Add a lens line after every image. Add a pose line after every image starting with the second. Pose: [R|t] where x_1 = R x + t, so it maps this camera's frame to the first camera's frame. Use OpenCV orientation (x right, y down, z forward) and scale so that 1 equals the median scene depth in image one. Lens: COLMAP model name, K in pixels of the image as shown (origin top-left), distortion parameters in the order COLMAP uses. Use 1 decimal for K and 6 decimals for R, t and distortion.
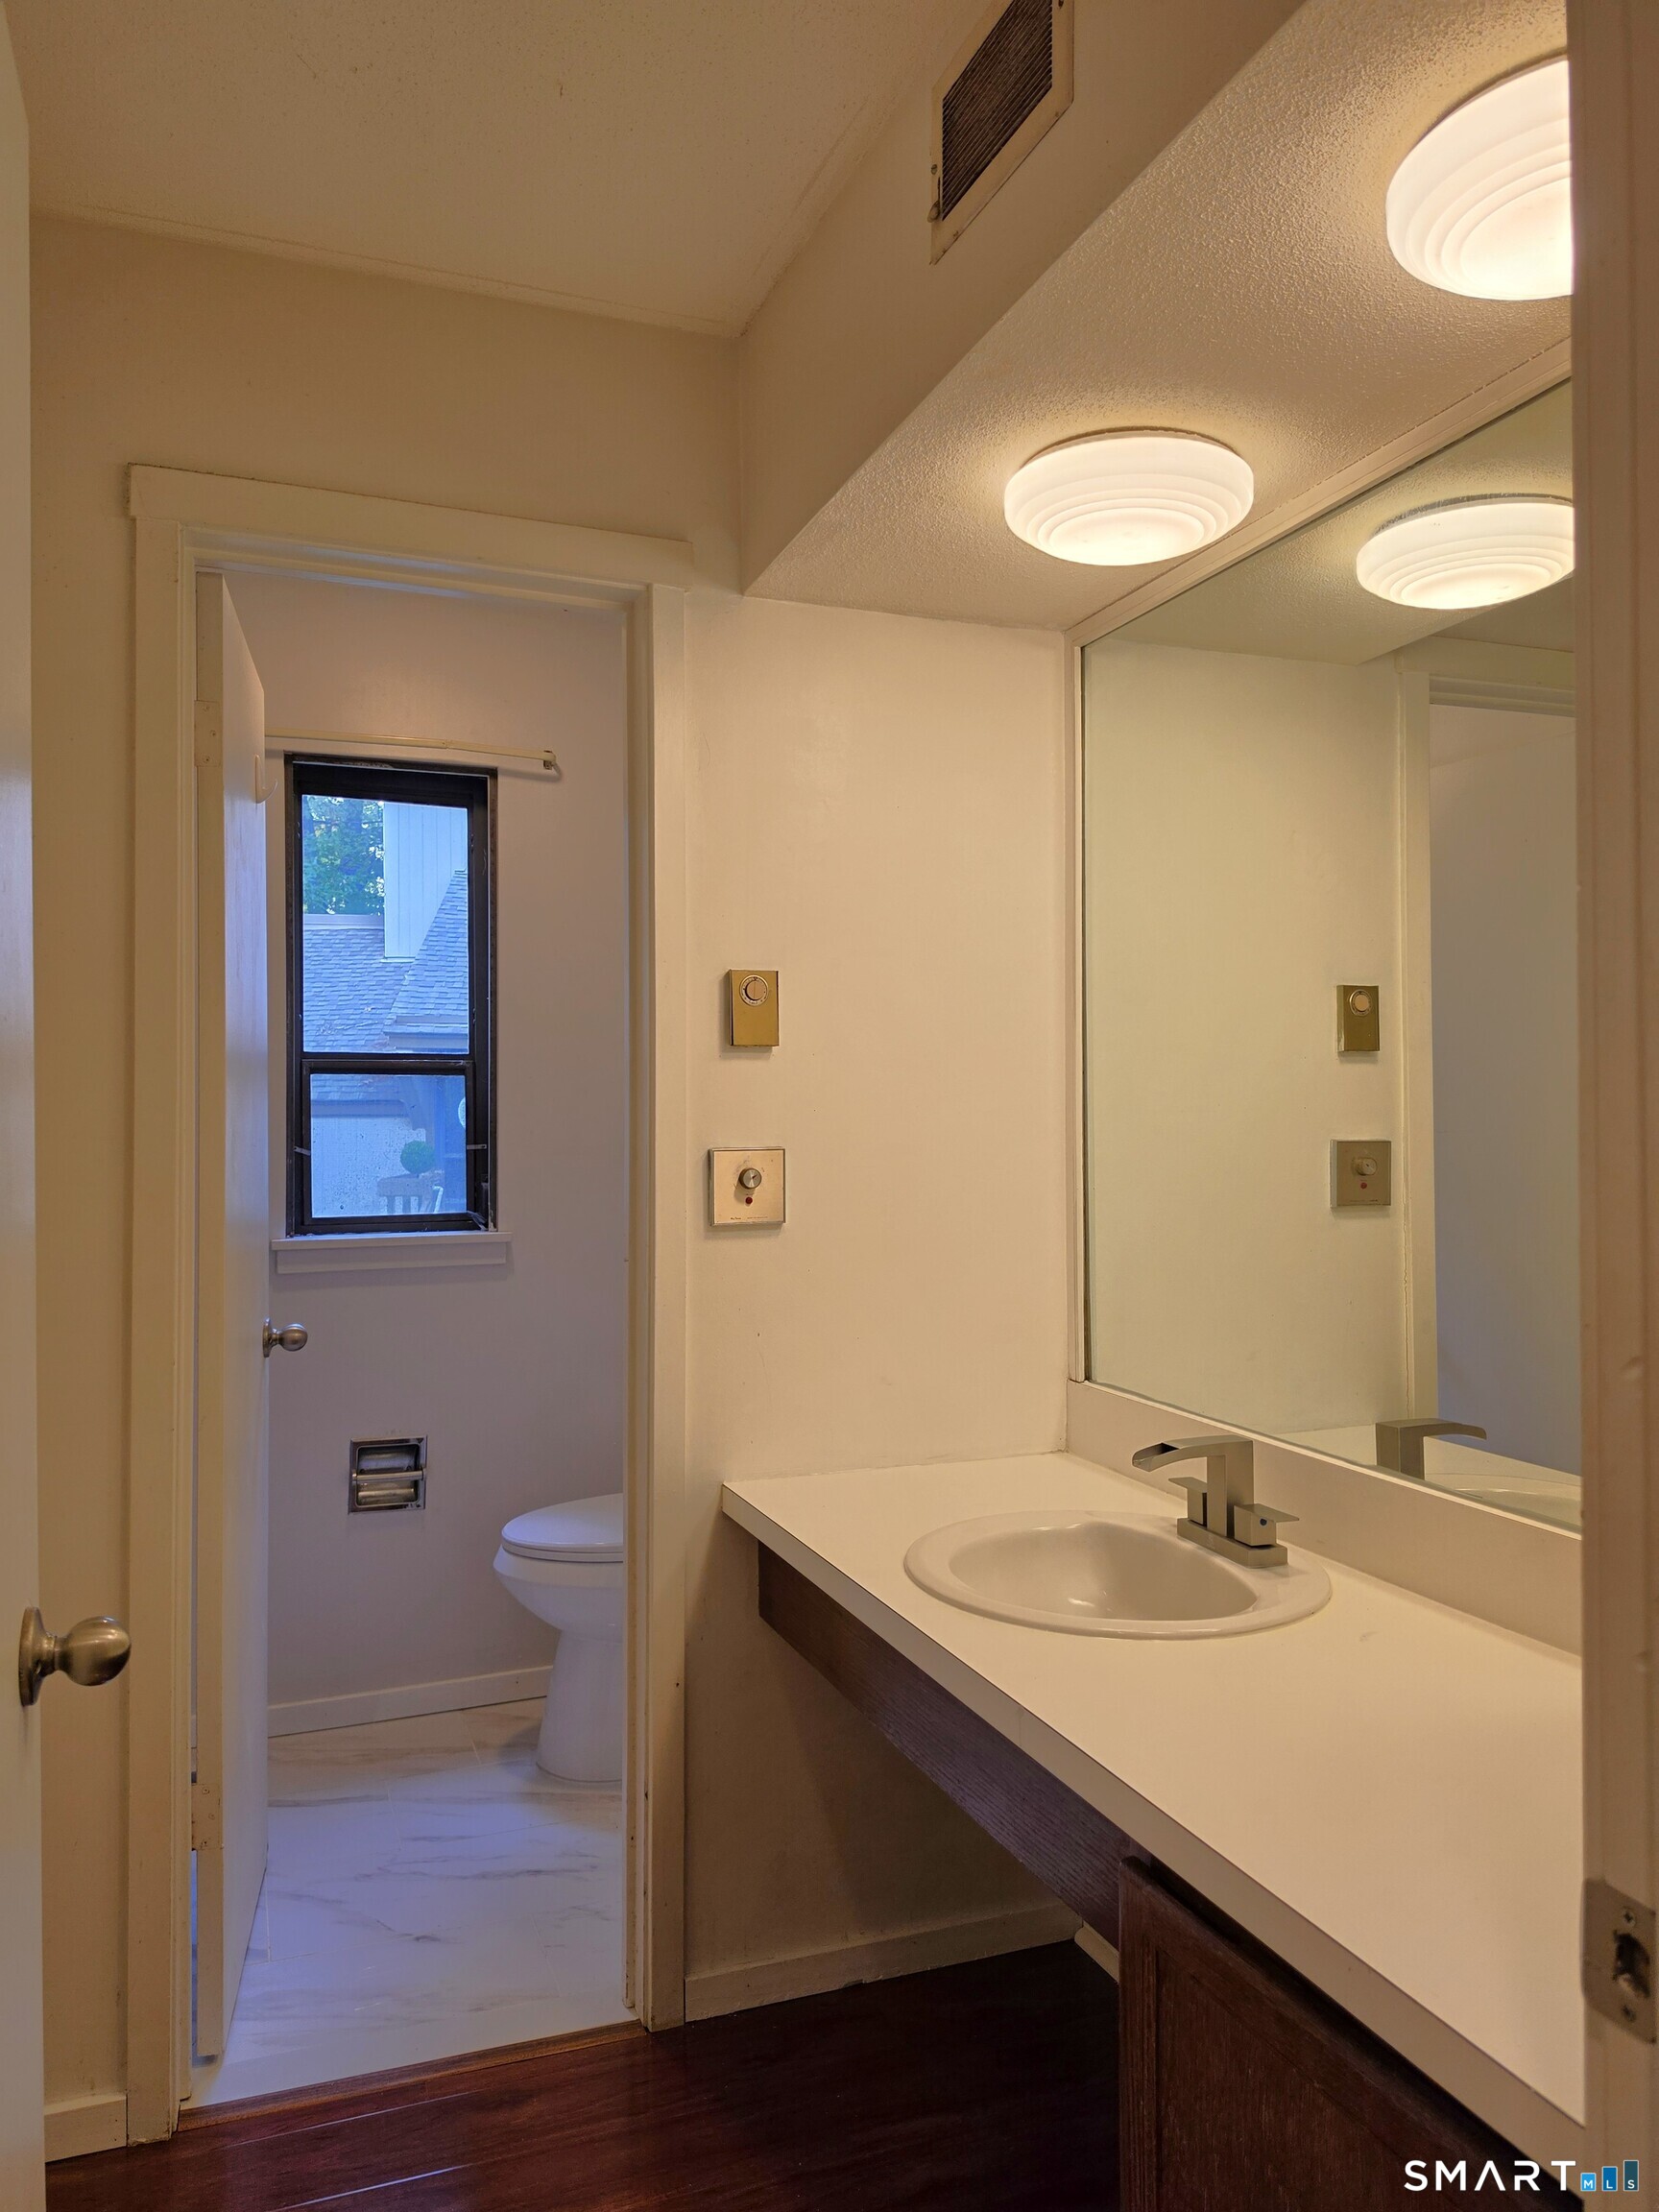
lens RADIAL K [[1537.4, 0, 817.8], [0, 1537.4, 1100.5], [0, 0, 1]] dist [0.033267, -0.046642]
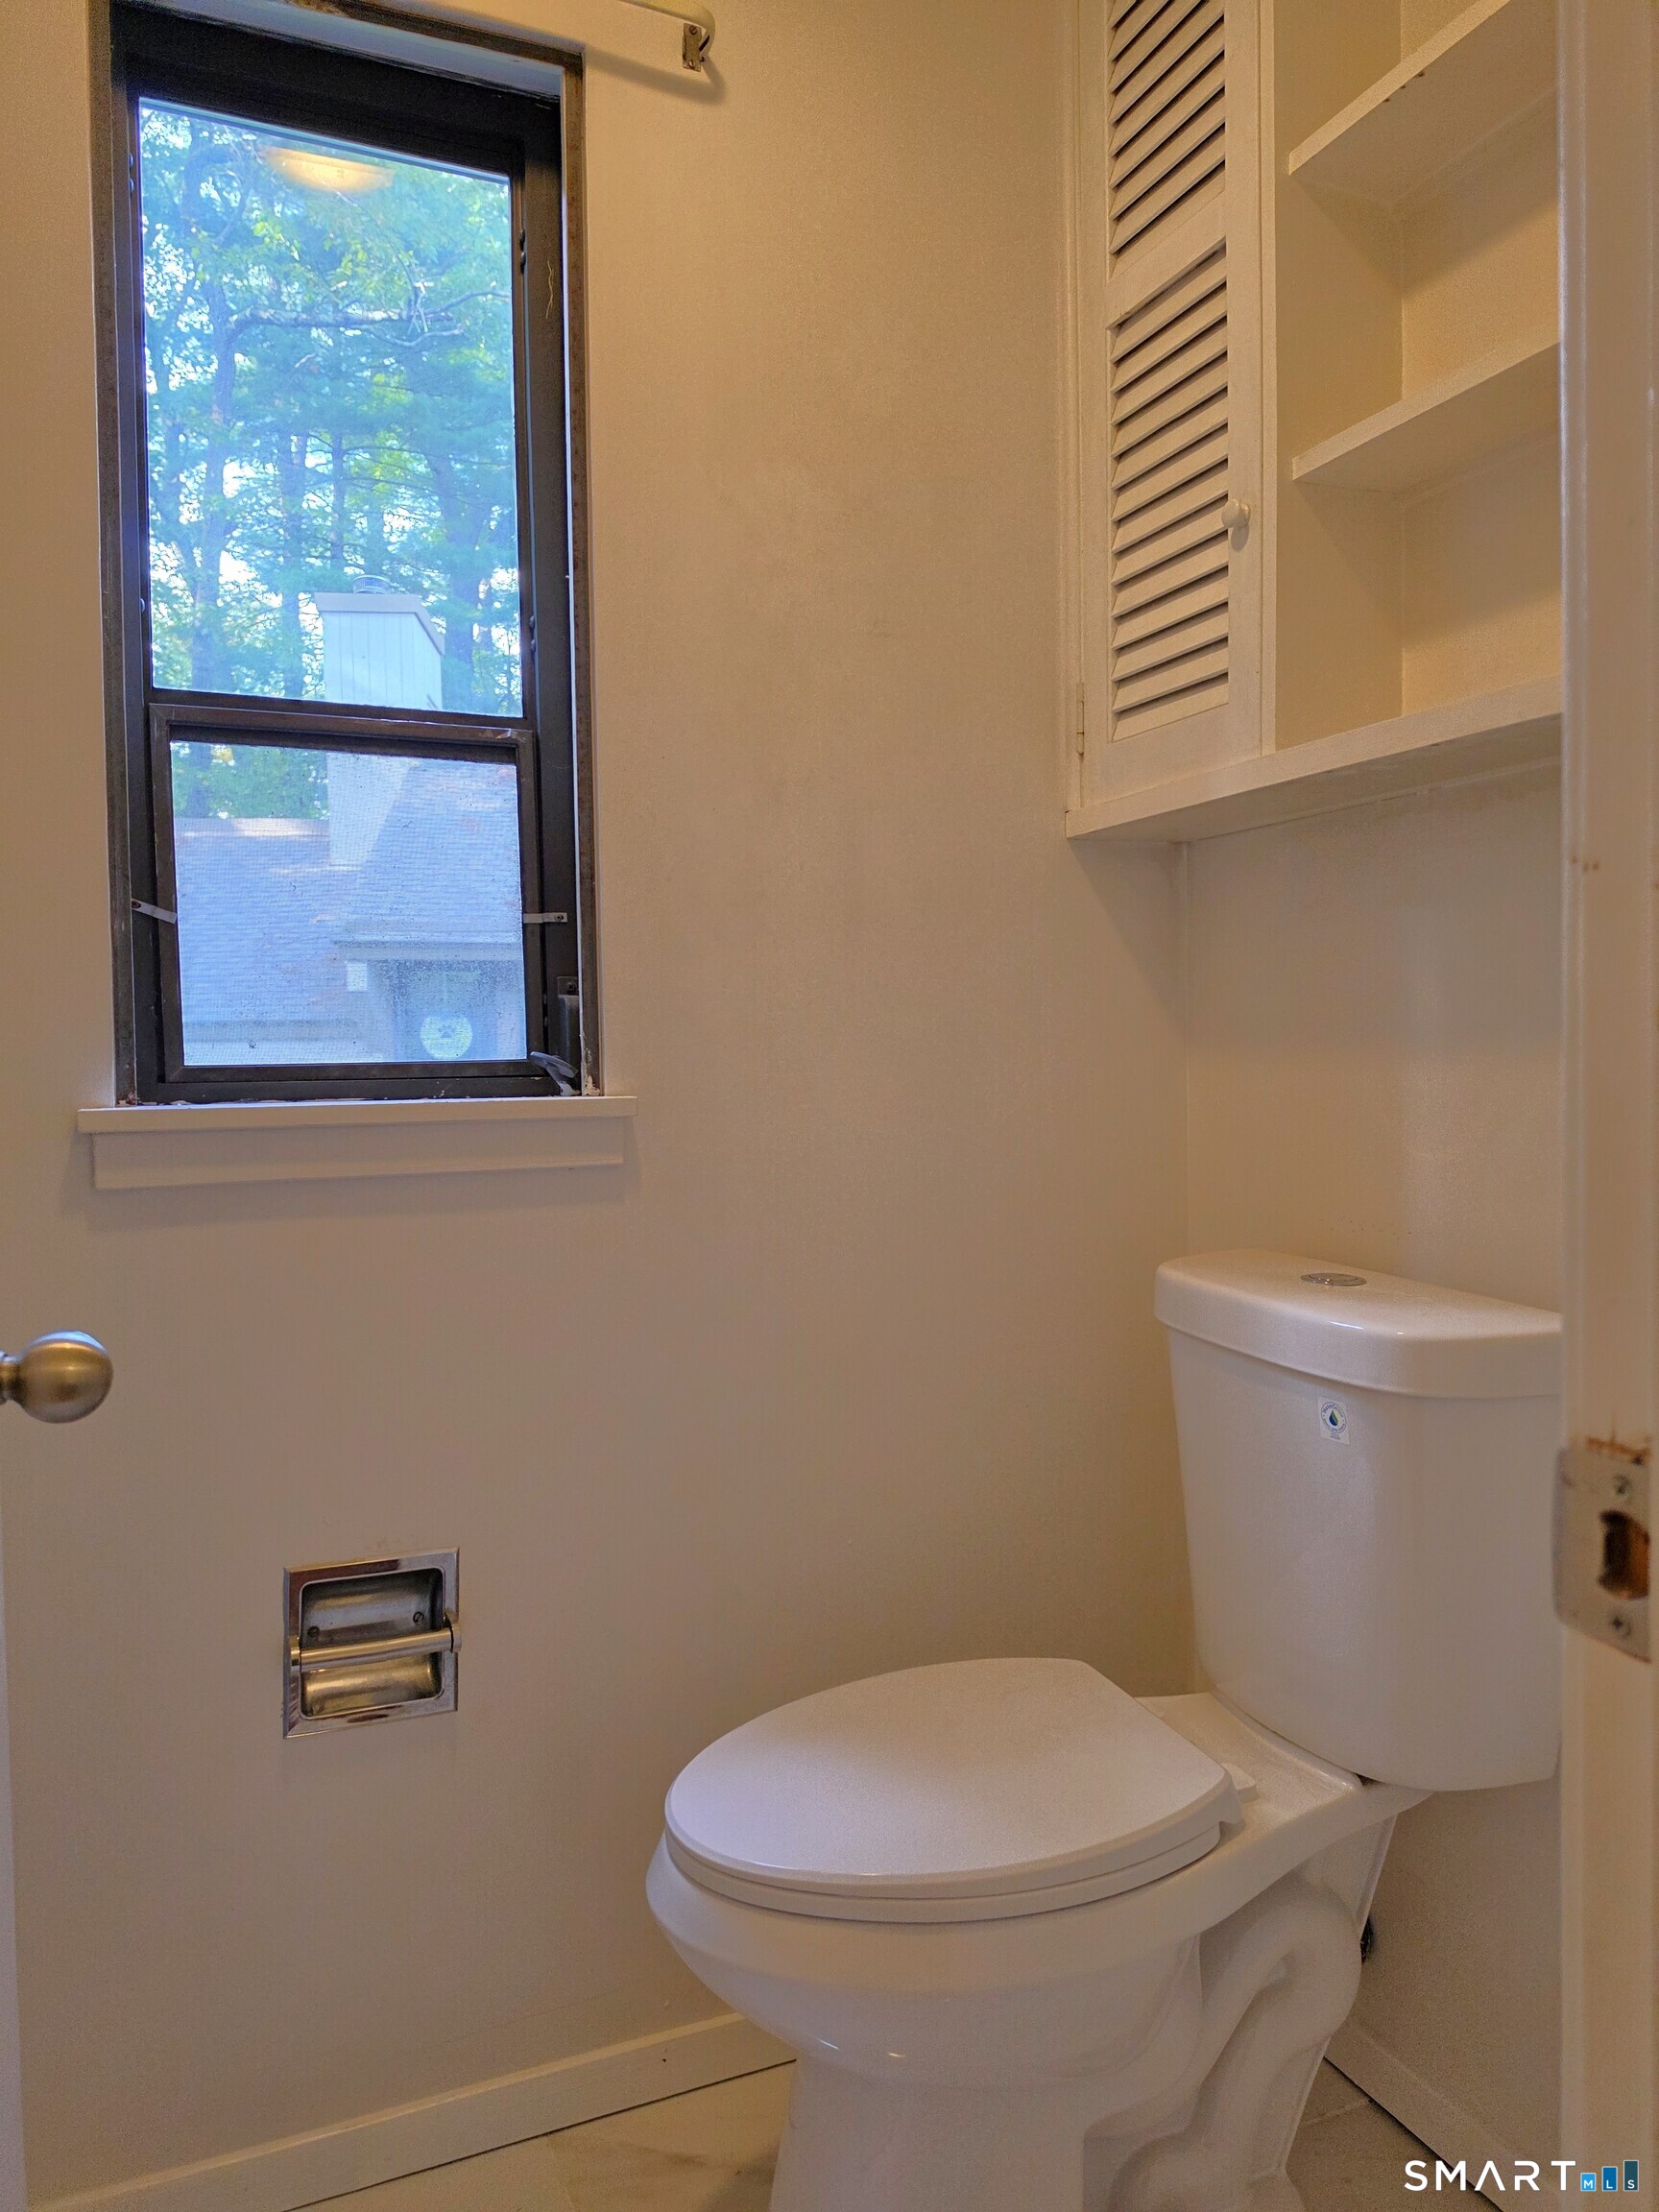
lens RADIAL K [[1537.4, 0, 840.1], [0, 1537.4, 1112.1], [0, 0, 1]] dist [0.033267, -0.046642]
pose [[0.999030, -0.010909, 0.042664, -0.158047], [0.008963, 0.998923, 0.045527, 0.070669], [-0.043115, -0.045101, 0.998052, 0.546461]]
